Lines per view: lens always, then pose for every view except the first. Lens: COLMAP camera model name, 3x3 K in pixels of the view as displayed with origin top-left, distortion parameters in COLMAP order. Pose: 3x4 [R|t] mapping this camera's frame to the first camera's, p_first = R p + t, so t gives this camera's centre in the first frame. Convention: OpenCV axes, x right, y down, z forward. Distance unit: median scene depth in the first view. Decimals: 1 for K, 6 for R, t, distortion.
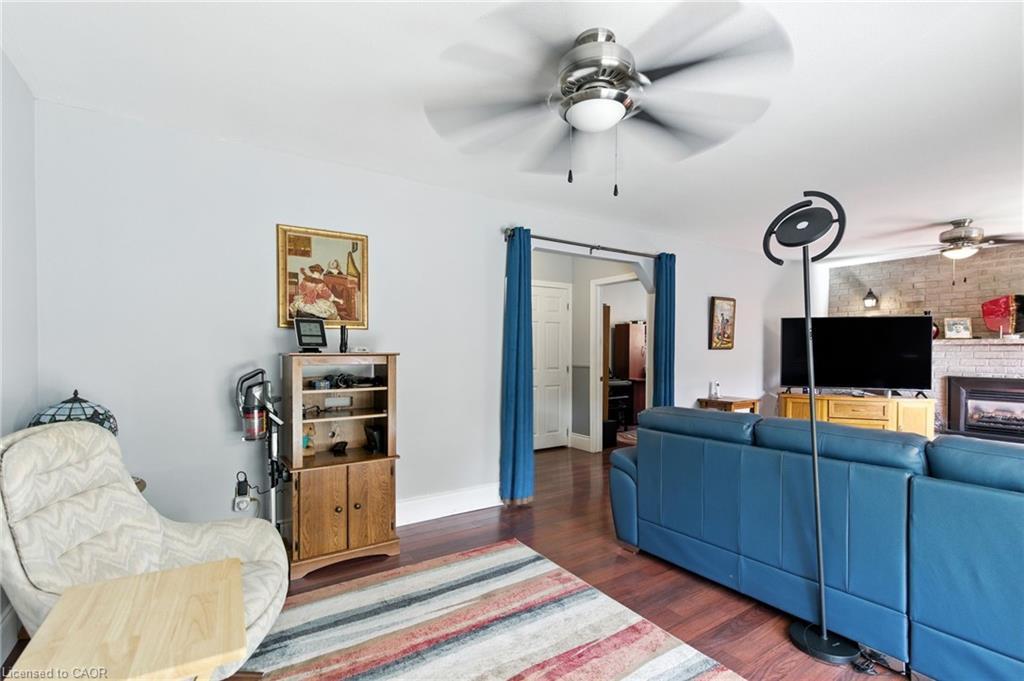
lens RADIAL K [[463.5, 0, 509.2], [0, 463.5, 341.7], [0, 0, 1]] dist [0.000556, -0.000814]
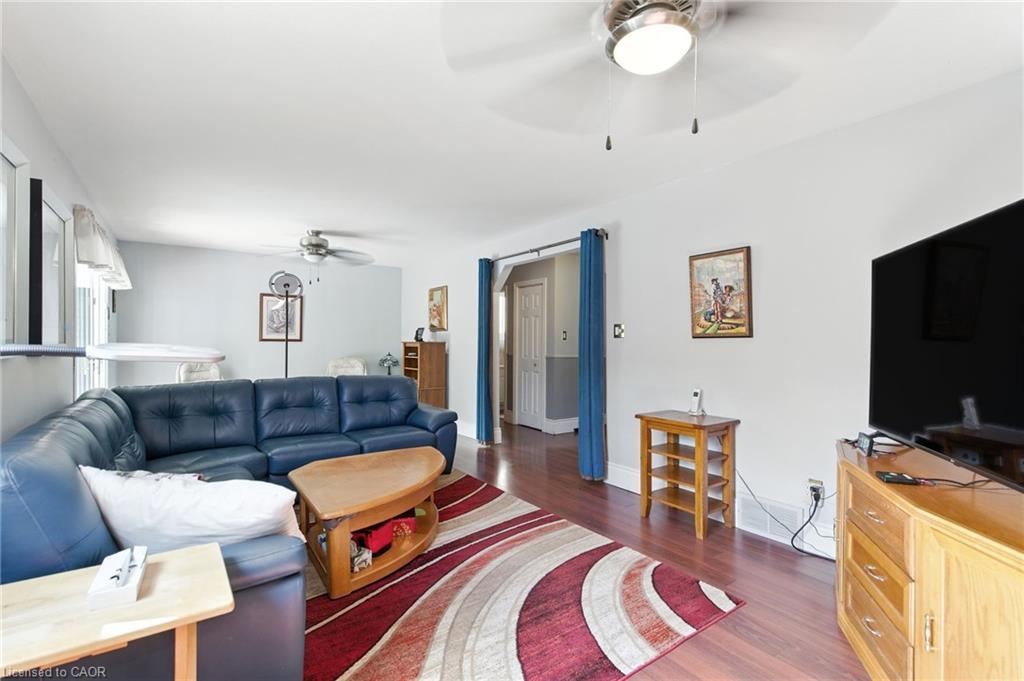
lens RADIAL K [[460.0, 0, 512.2], [0, 460.0, 341.9], [0, 0, 1]] dist [0.001210, -0.000279]
pose [[0.048495, -0.004143, -0.998815, 1.044389], [0.012527, 0.999915, -0.003540, 0.020653], [0.998745, -0.012340, 0.048542, 0.703079]]
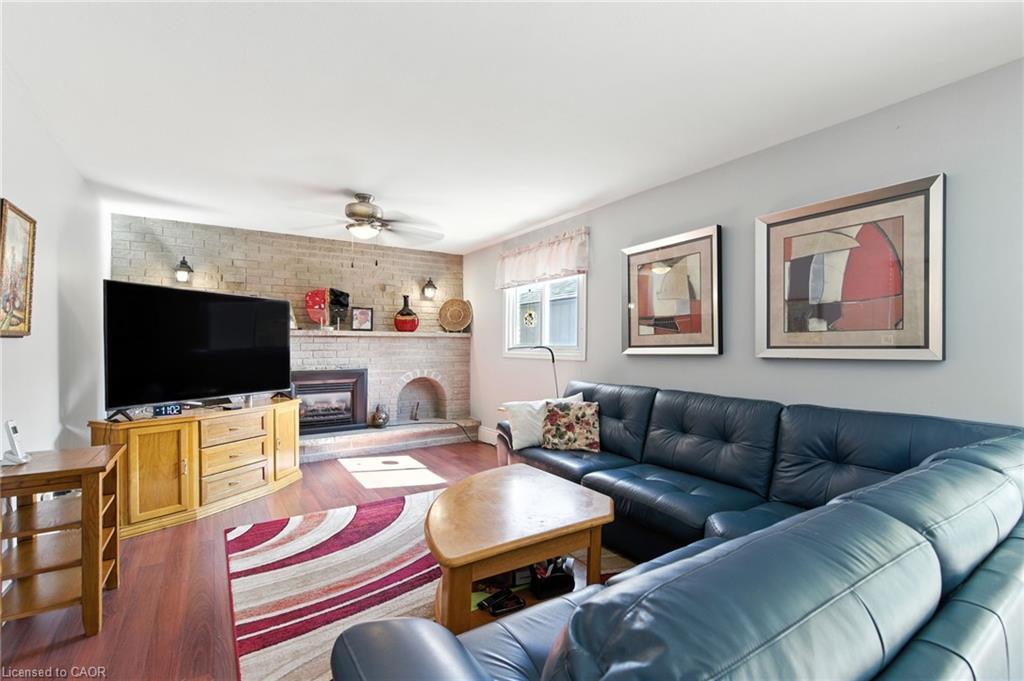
lens RADIAL K [[463.5, 0, 509.2], [0, 463.5, 341.7], [0, 0, 1]] dist [0.000556, -0.000814]
pose [[0.000509, 0.003709, 0.999993, 0.066112], [-0.017836, 0.999834, -0.003700, 0.014271], [-0.999841, -0.017834, 0.000575, 0.576414]]
